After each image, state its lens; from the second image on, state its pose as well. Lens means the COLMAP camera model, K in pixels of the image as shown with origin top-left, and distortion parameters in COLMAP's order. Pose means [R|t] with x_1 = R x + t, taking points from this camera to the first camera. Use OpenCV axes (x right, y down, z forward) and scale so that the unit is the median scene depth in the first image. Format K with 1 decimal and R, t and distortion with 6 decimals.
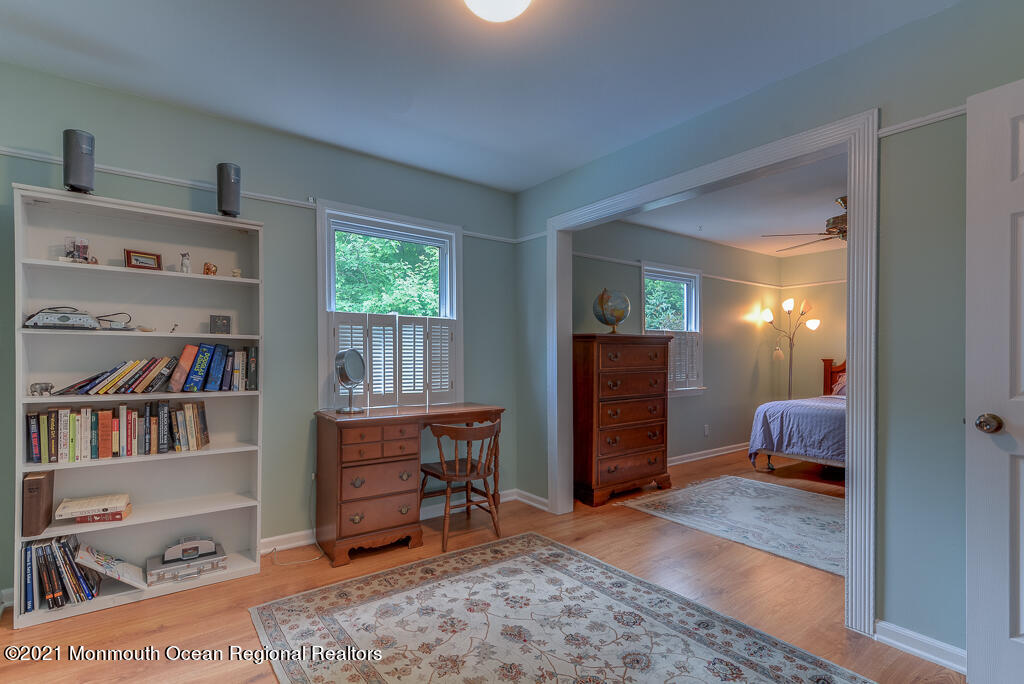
lens RADIAL K [[491.8, 0, 512.0], [0, 491.8, 342.0], [0, 0, 1]] dist [0.036248, -0.025508]
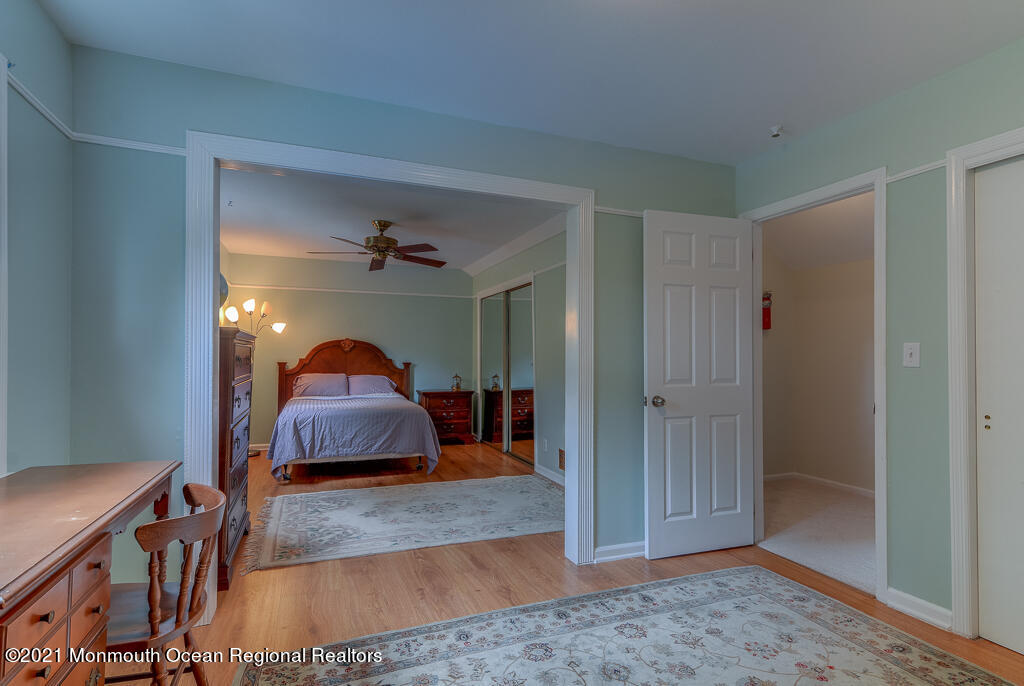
lens RADIAL K [[491.8, 0, 512.0], [0, 491.8, 343.0], [0, 0, 1]] dist [0.036248, -0.025508]
pose [[0.271761, 0.033872, 0.961769, -0.305371], [-0.033097, 0.999118, -0.025835, 0.007139], [-0.961796, -0.024810, 0.272642, 0.368500]]
